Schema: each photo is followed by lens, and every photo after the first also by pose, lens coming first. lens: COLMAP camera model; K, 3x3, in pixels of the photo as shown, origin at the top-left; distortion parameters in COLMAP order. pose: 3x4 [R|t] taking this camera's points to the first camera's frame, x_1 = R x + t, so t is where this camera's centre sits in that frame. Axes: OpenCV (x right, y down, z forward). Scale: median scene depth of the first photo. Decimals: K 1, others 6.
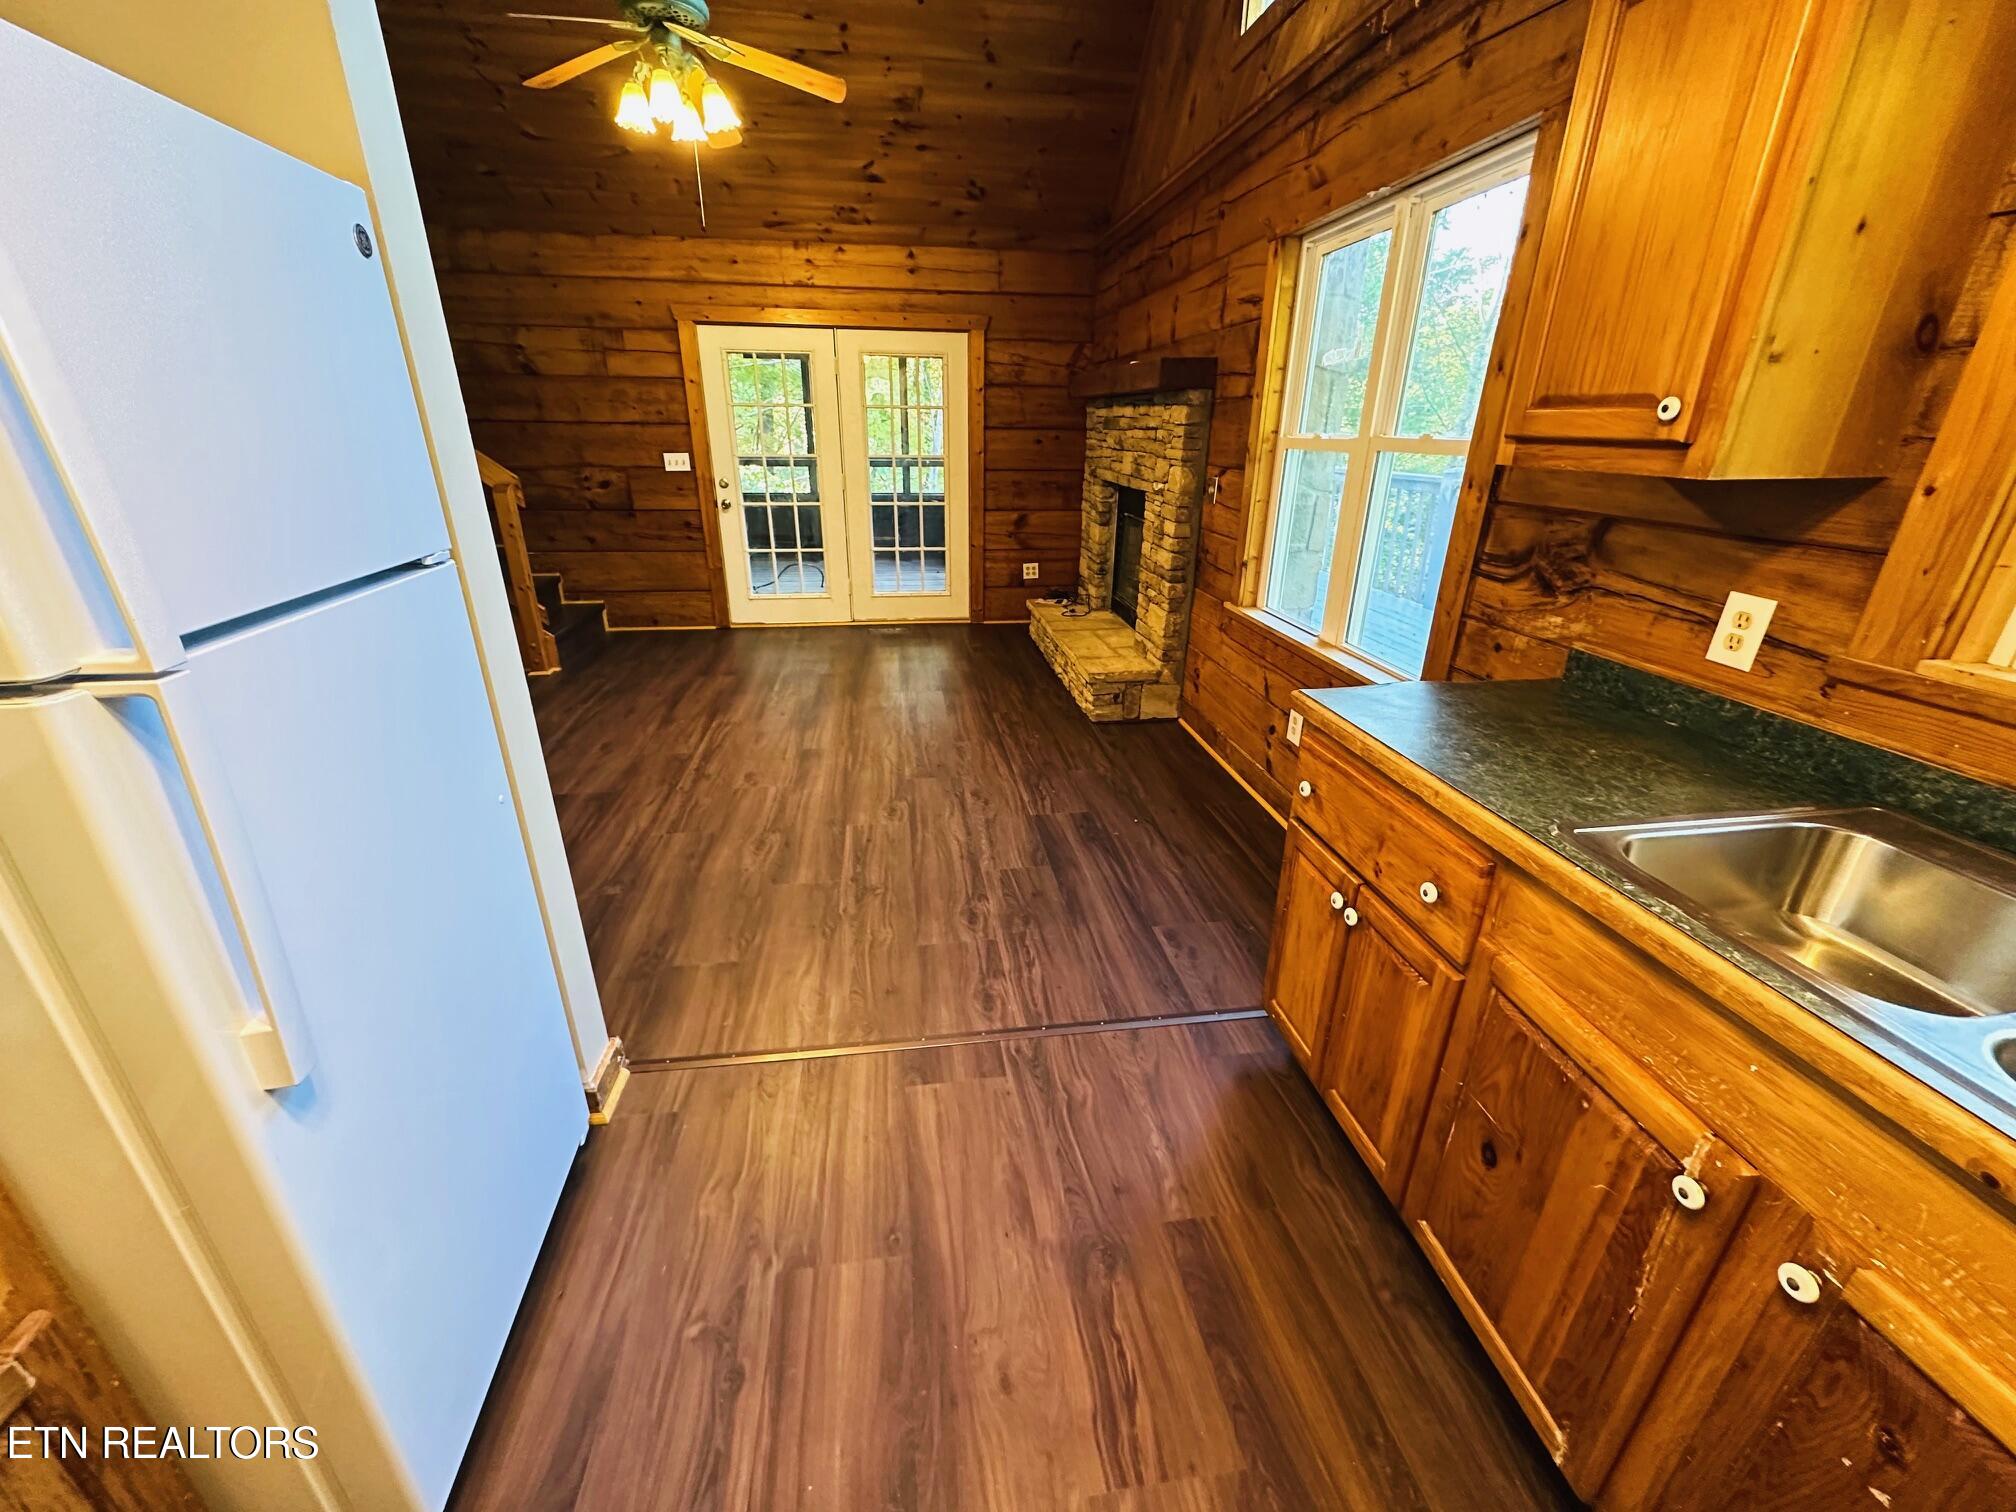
lens RADIAL K [[801.3, 0, 1008.8], [0, 801.3, 754.5], [0, 0, 1]] dist [-0.003957, 0.000587]
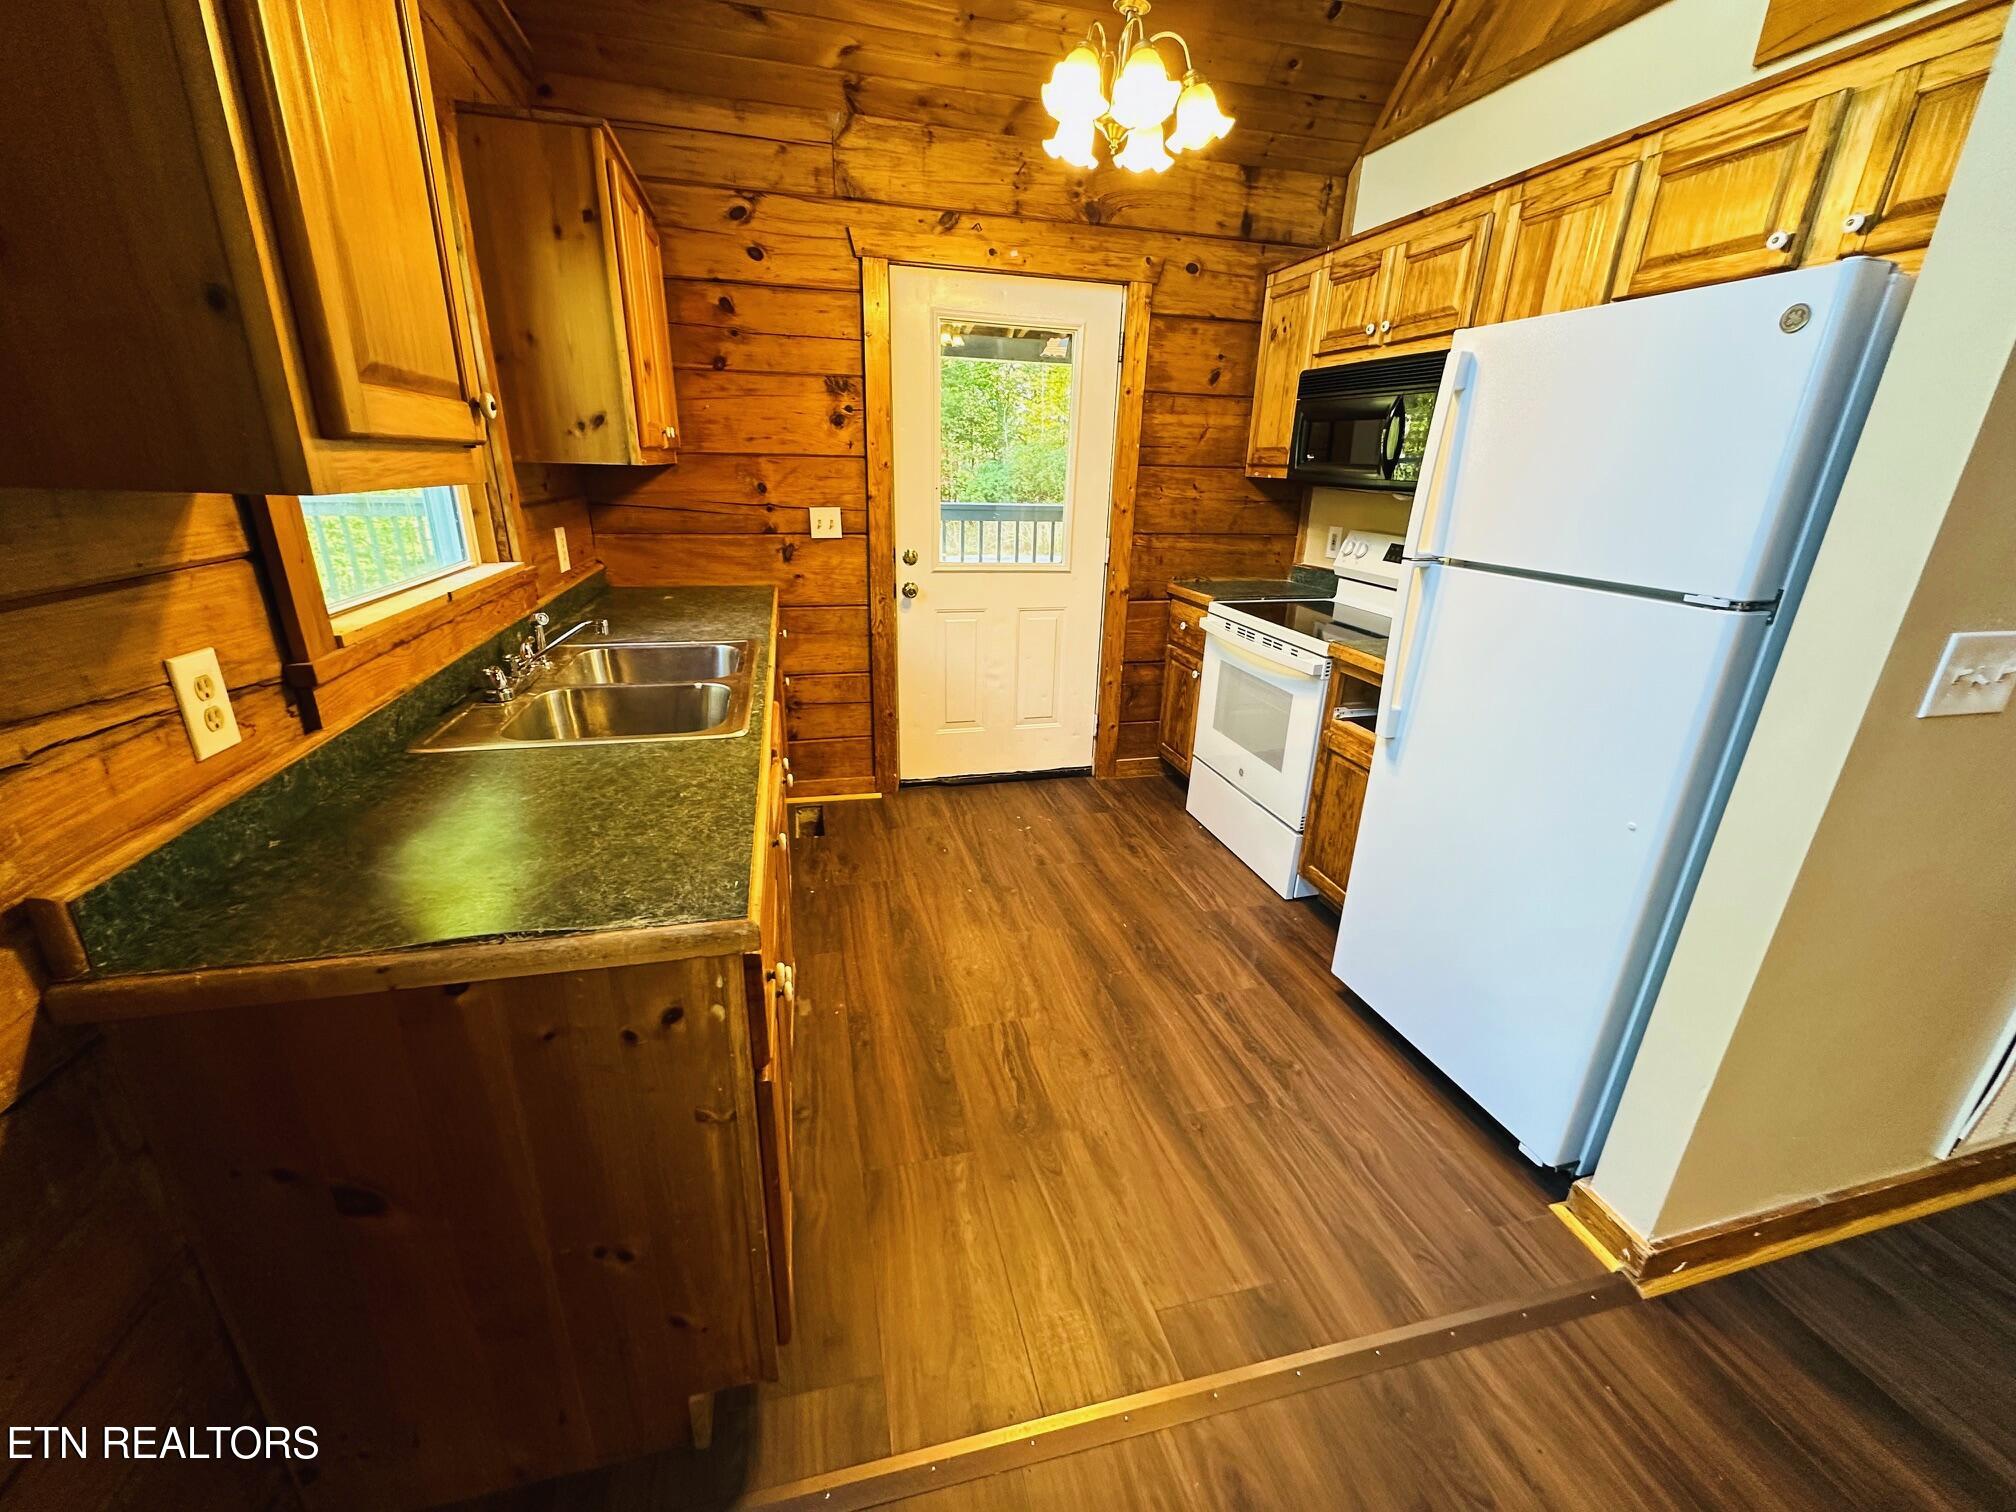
lens RADIAL K [[801.3, 0, 1009.7], [0, 801.3, 753.3], [0, 0, 1]] dist [-0.003957, 0.000587]
pose [[-0.993847, -0.002070, -0.110743, 0.103037], [-0.076357, 0.737078, 0.671480, -0.225892], [0.080237, 0.675805, -0.732701, 0.559845]]
